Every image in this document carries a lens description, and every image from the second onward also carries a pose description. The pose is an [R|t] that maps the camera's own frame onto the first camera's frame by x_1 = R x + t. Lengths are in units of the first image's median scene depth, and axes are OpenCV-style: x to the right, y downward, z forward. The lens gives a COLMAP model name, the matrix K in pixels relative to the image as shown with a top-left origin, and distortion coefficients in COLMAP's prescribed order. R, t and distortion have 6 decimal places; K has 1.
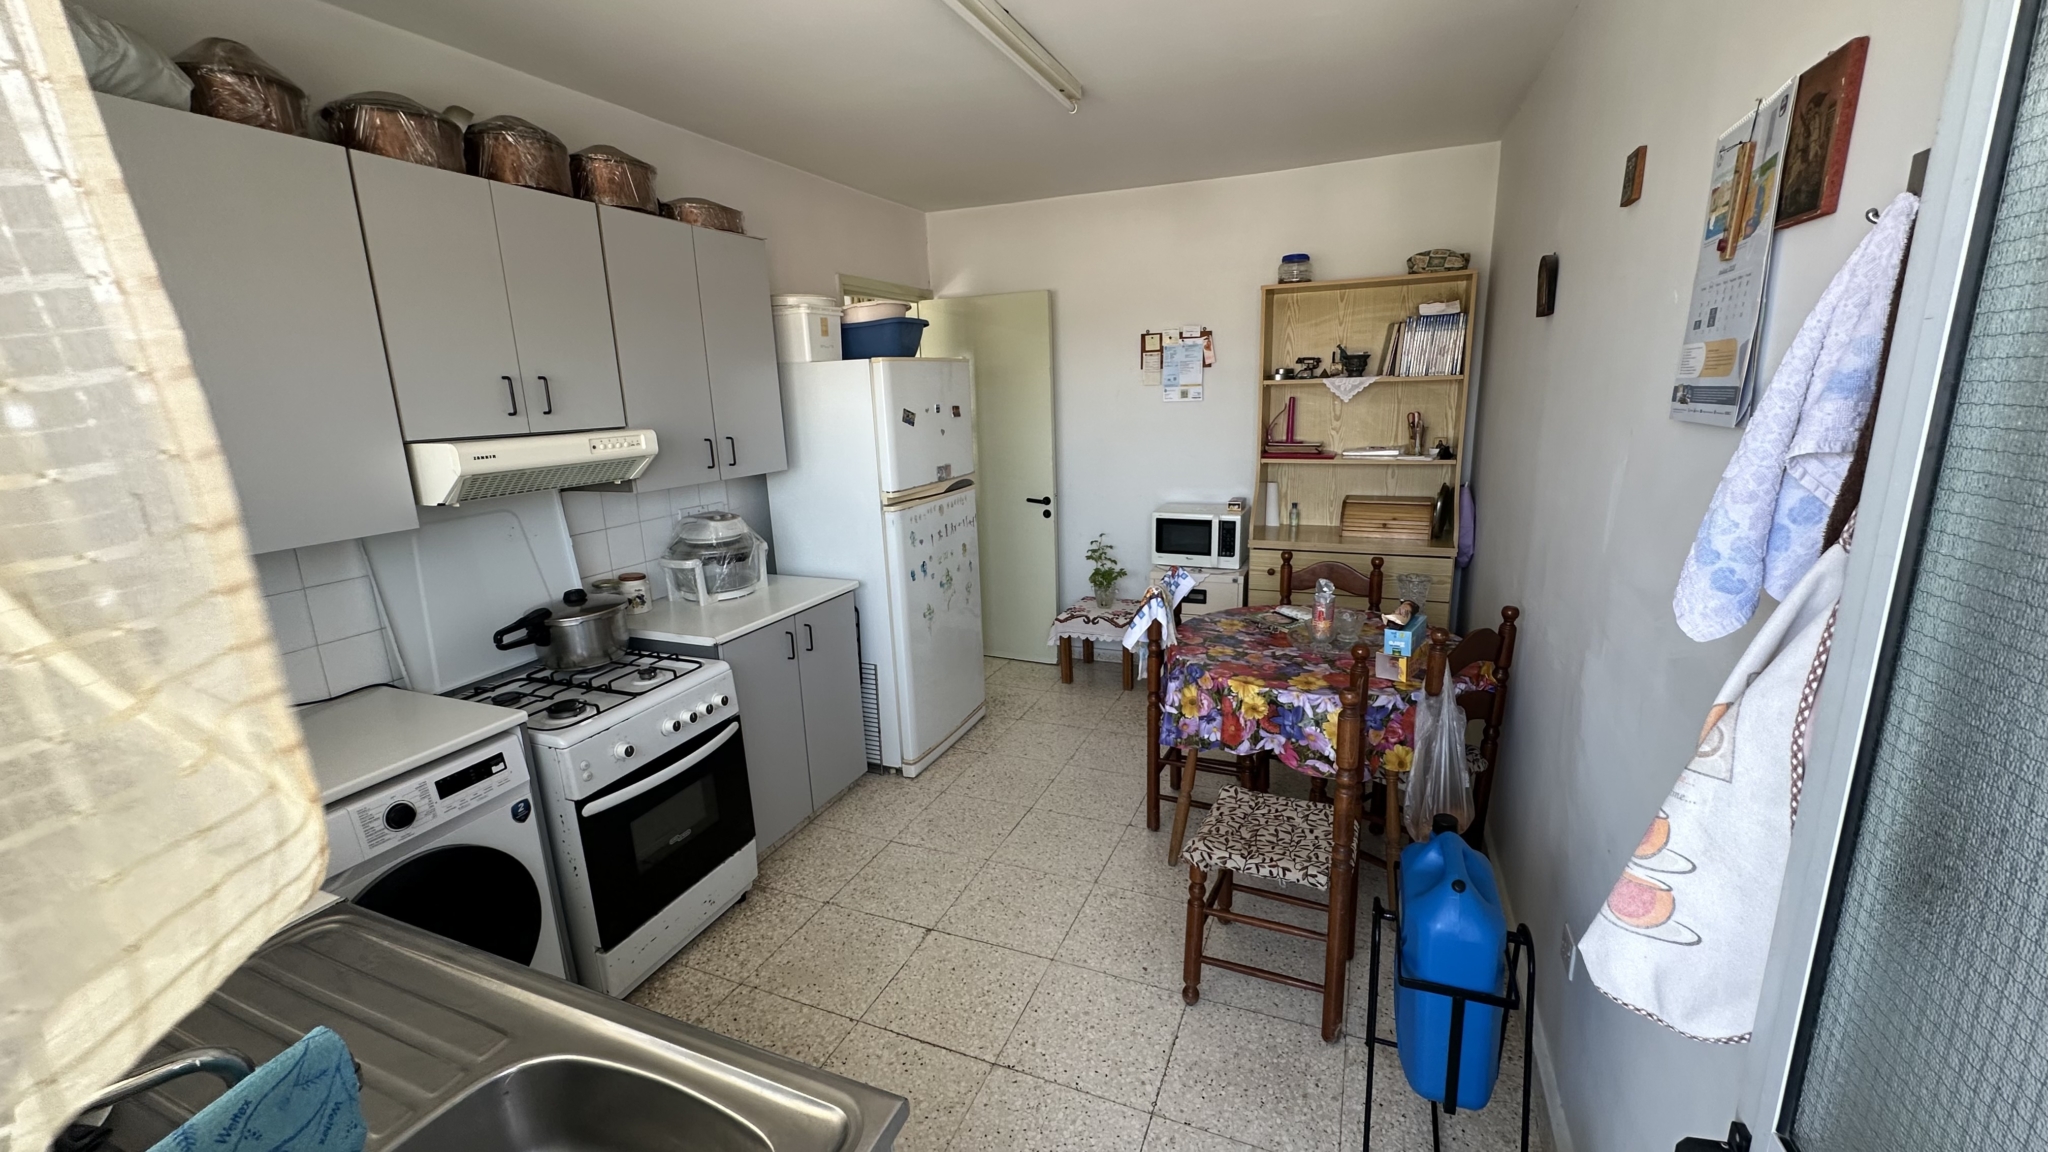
lens RADIAL K [[817.5, 0, 1024.2], [0, 817.5, 576.7], [0, 0, 1]] dist [-0.002301, 0.000554]
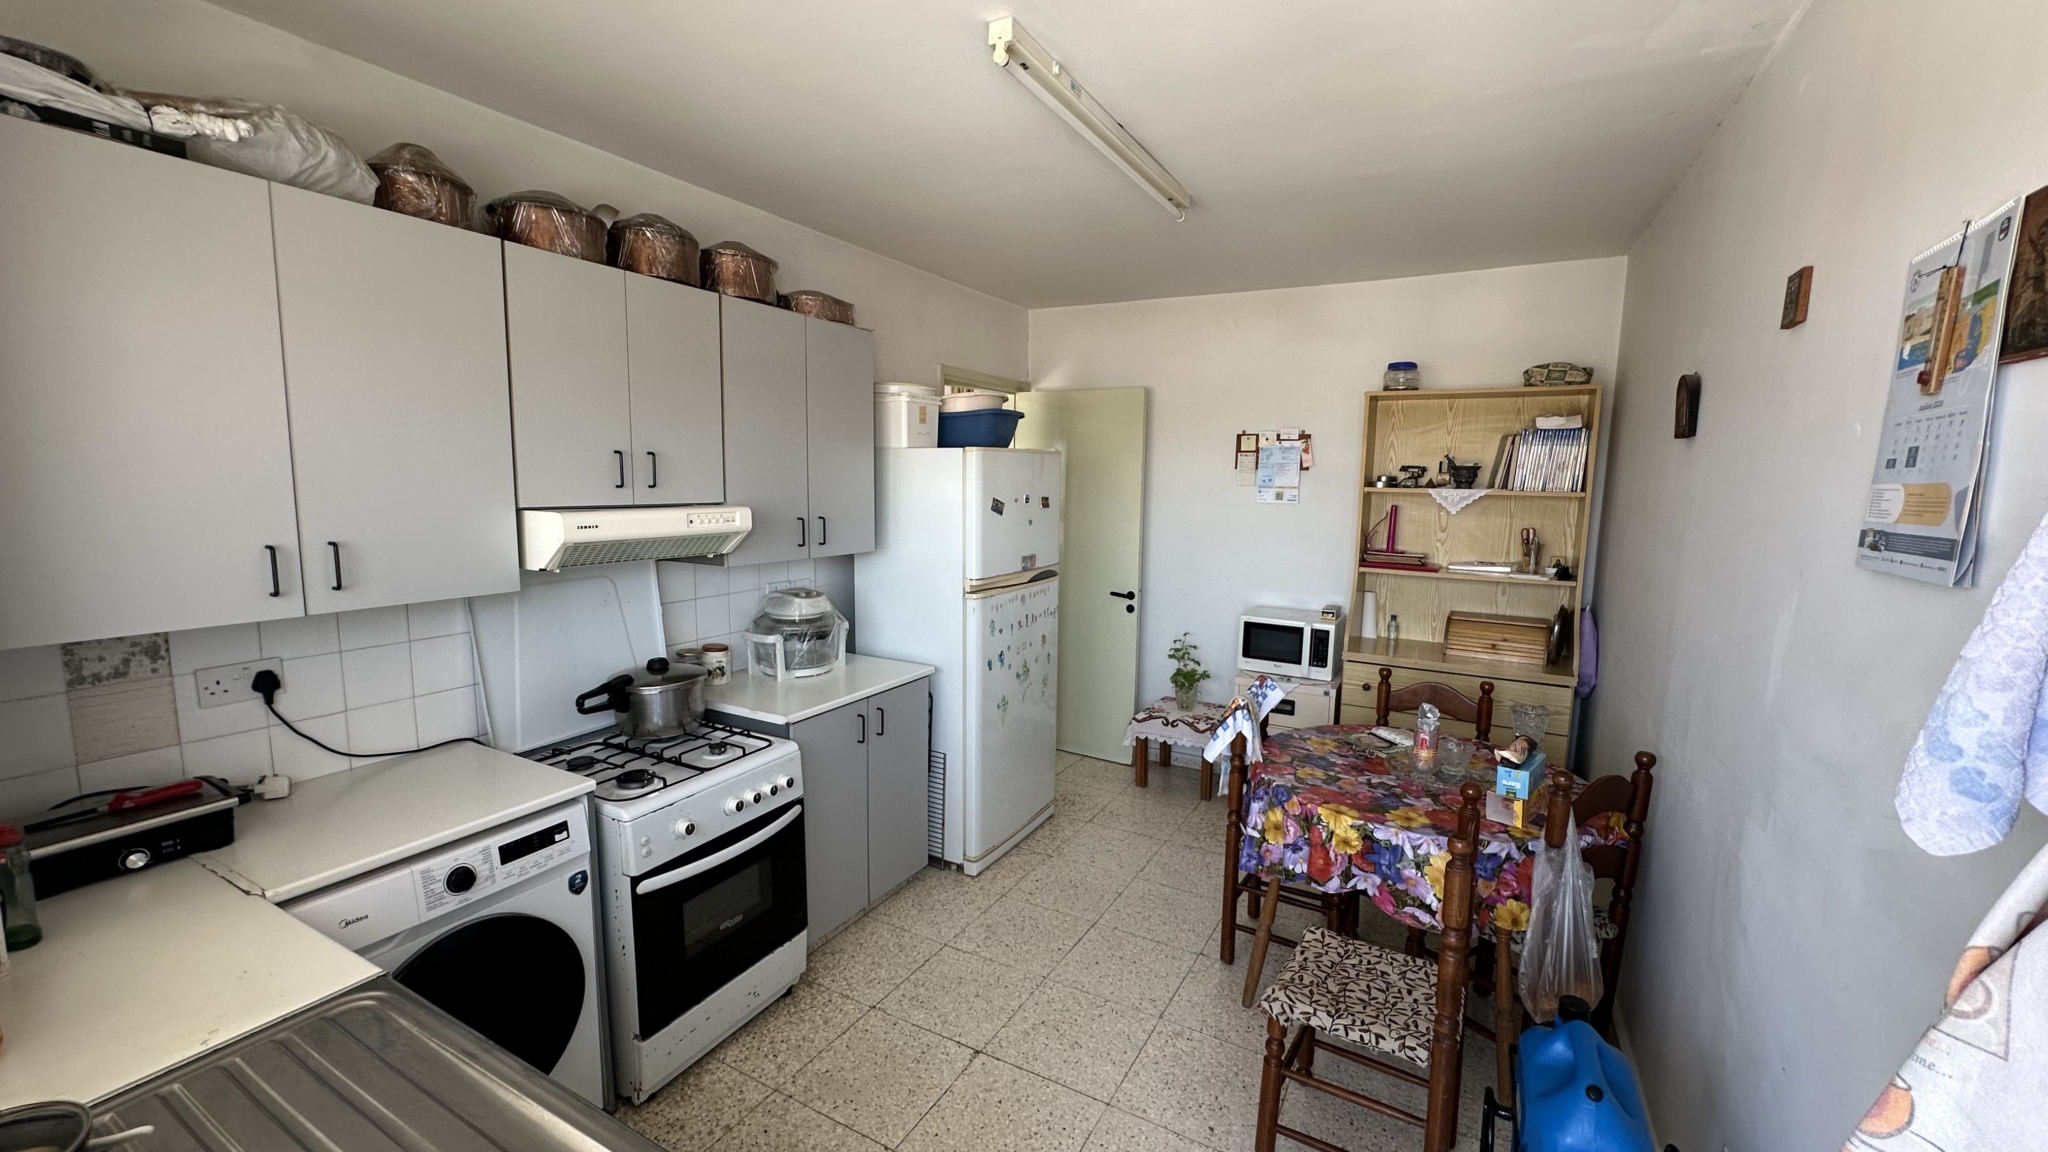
lens RADIAL K [[817.5, 0, 1024.2], [0, 817.5, 576.7], [0, 0, 1]] dist [-0.002301, 0.000554]
pose [[0.992908, 0.061894, -0.101506, -0.002309], [-0.071978, 0.992492, -0.098889, -0.015424], [0.094623, 0.105494, 0.989908, 0.025392]]
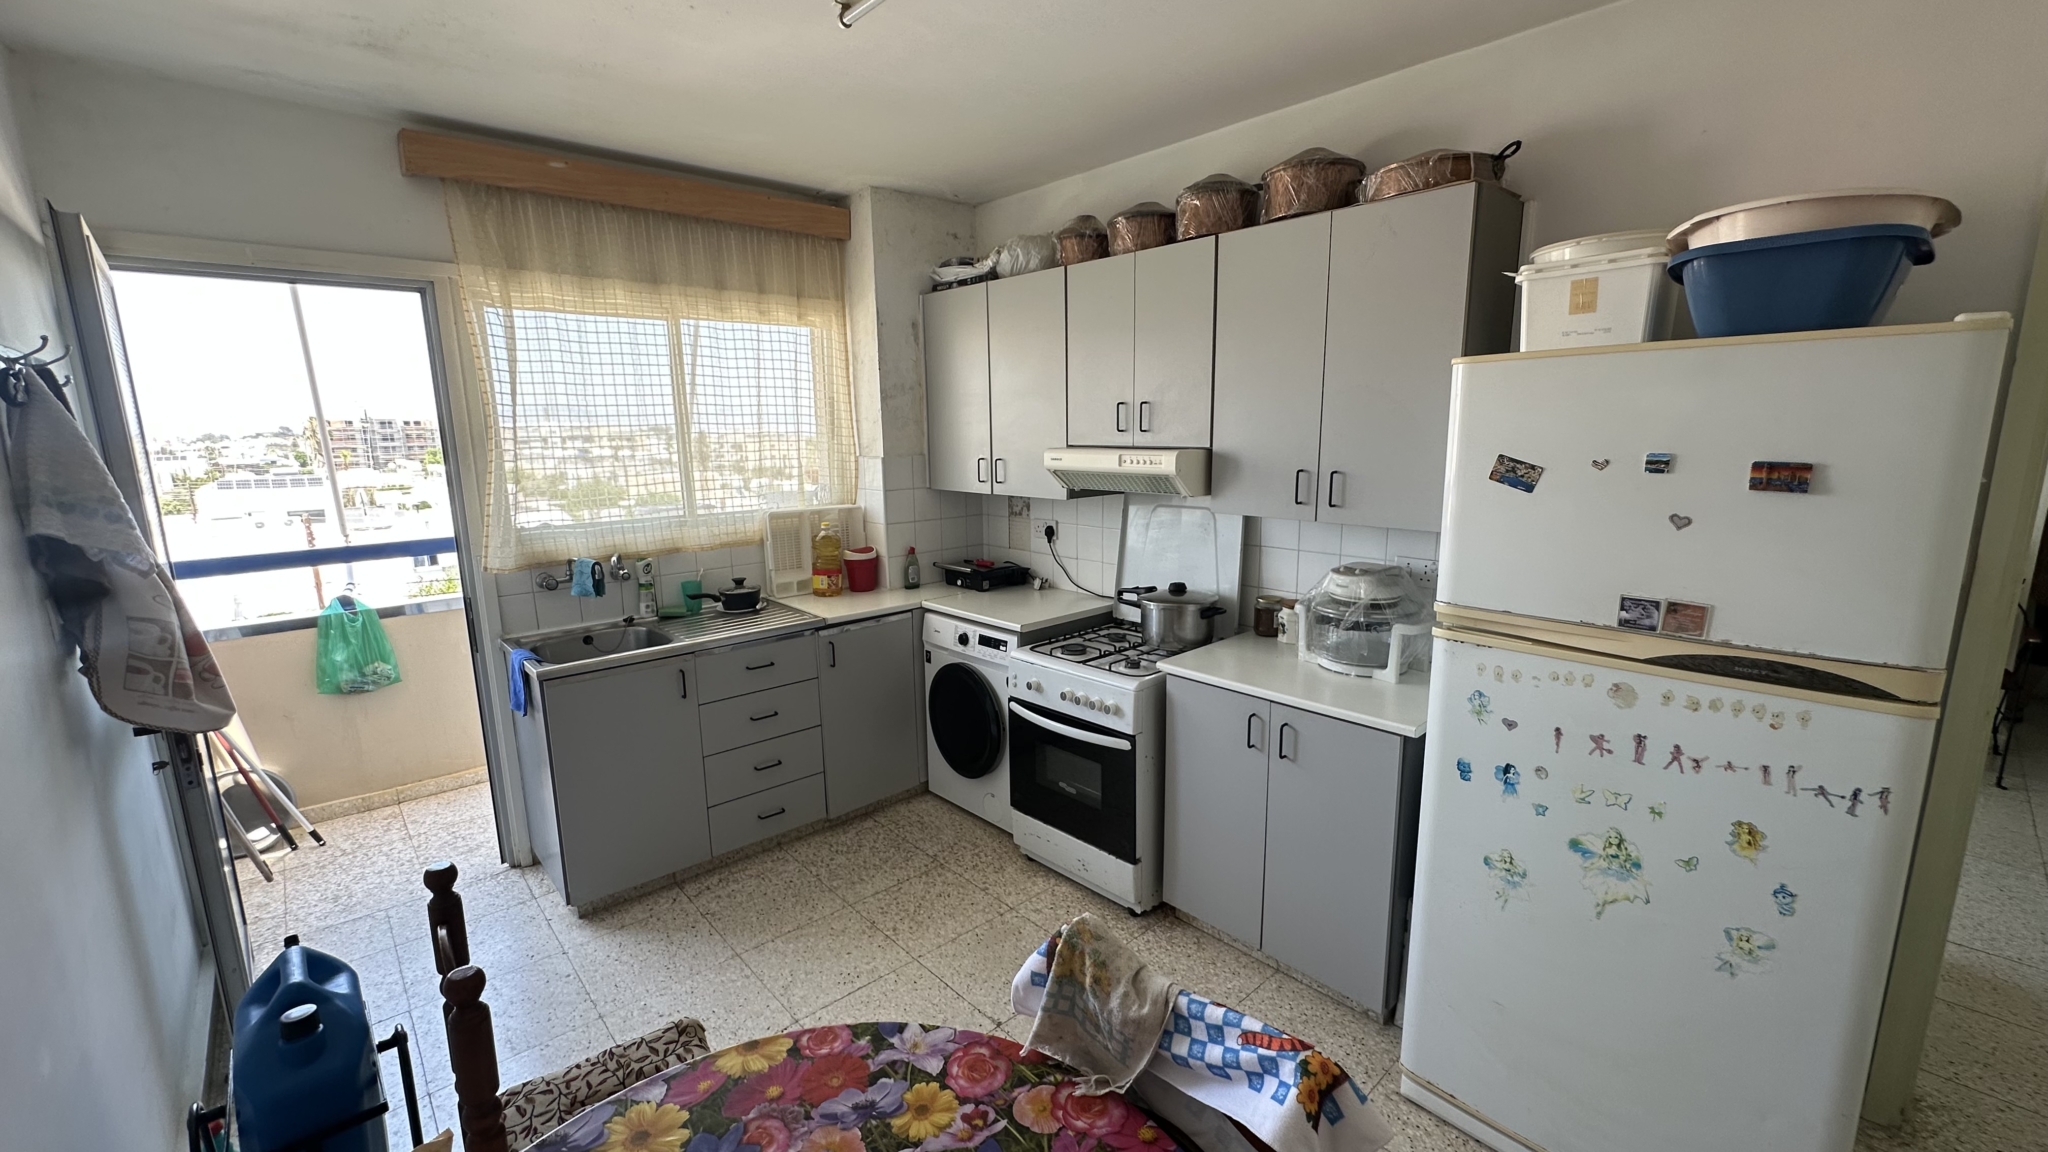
lens RADIAL K [[817.5, 0, 1024.2], [0, 817.5, 576.7], [0, 0, 1]] dist [-0.002301, 0.000554]
pose [[-0.420891, 0.207078, -0.883159, 0.520410], [-0.177206, 0.936067, 0.303936, -0.280990], [0.889634, 0.284425, -0.357287, 1.118190]]
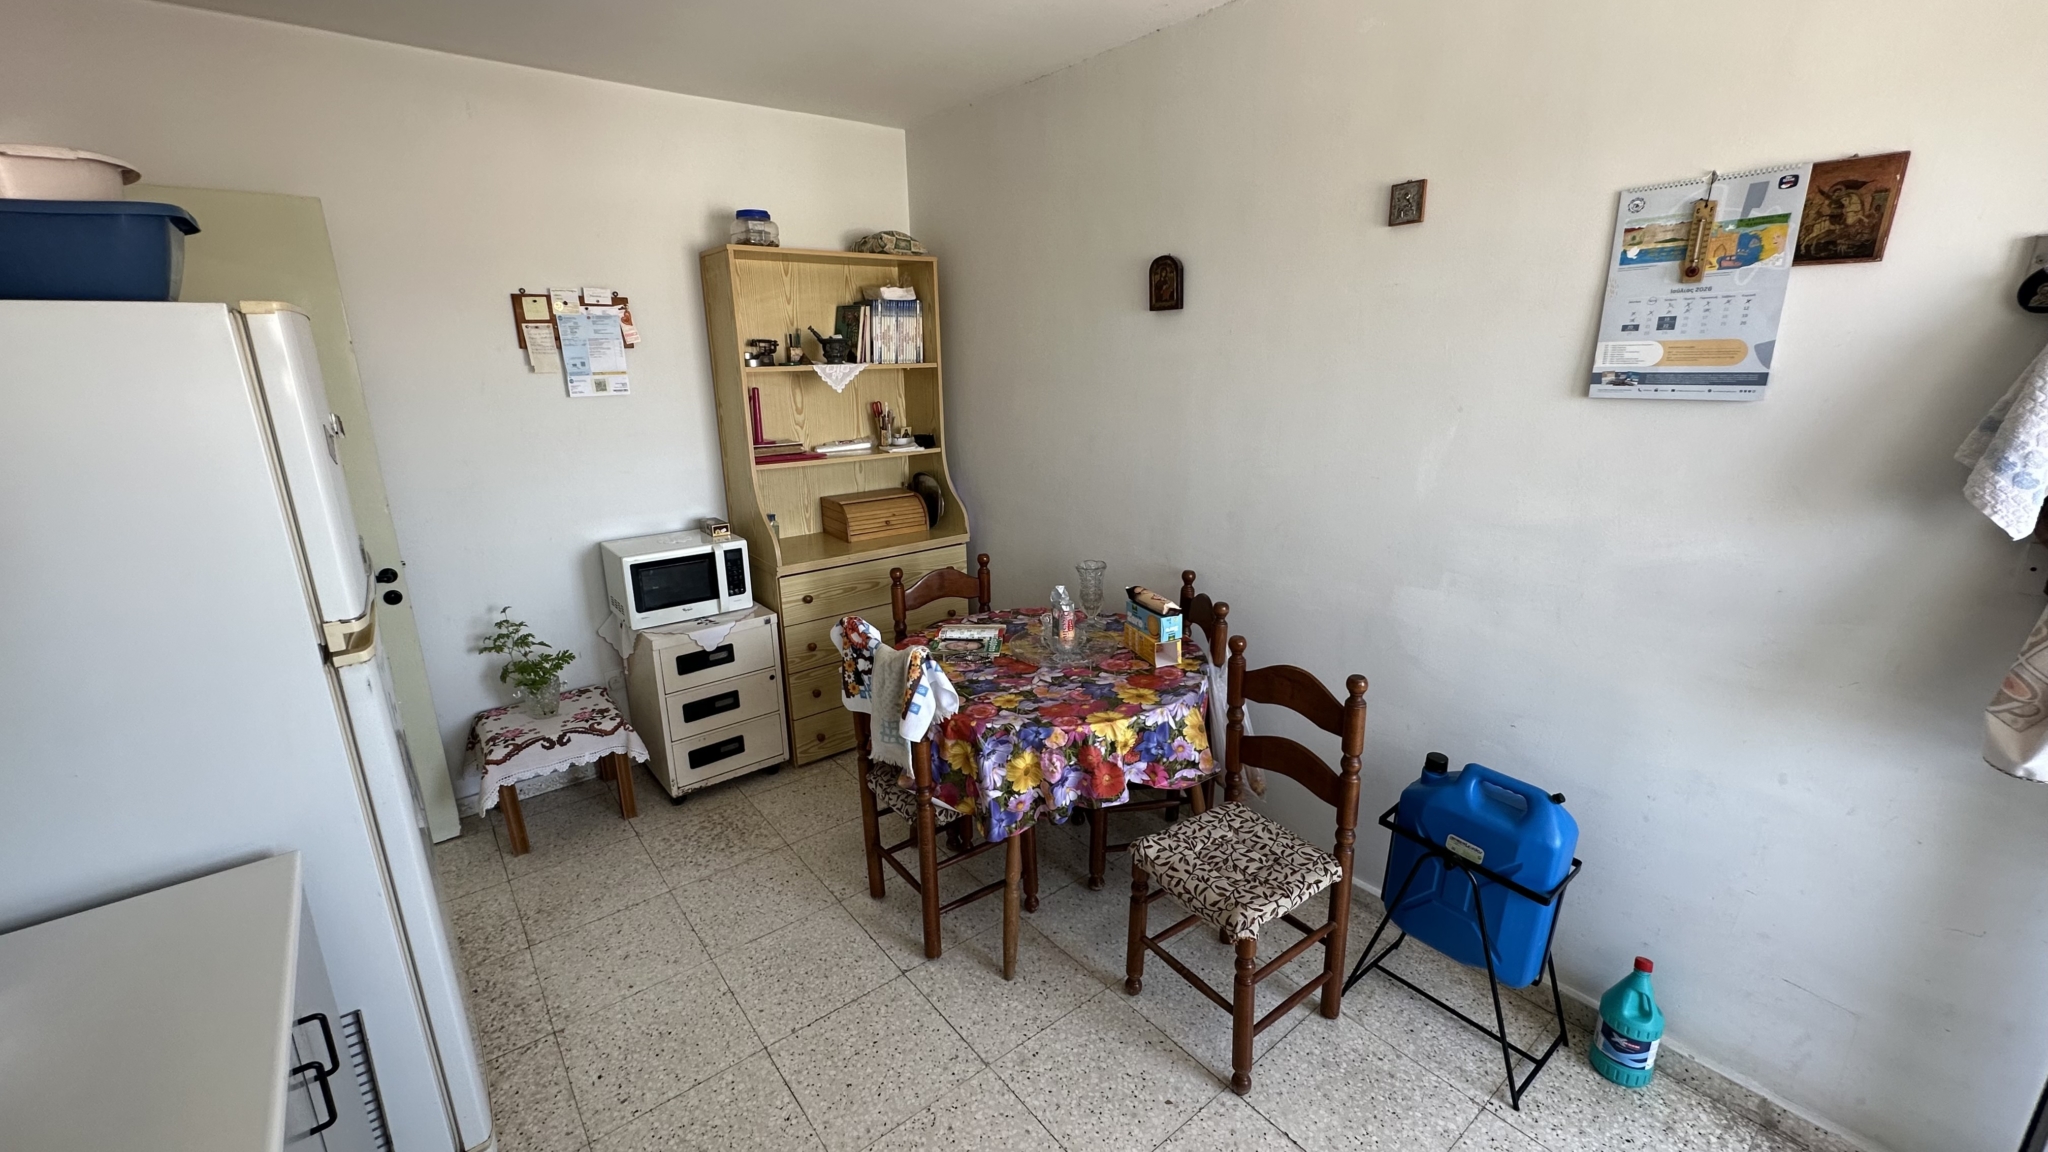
lens RADIAL K [[817.5, 0, 1024.2], [0, 817.5, 576.7], [0, 0, 1]] dist [-0.002301, 0.000554]
pose [[0.476591, -0.210234, 0.853617, -0.423877], [0.200150, 0.971433, 0.127503, -0.129487], [-0.856038, 0.110085, 0.505055, 0.564856]]
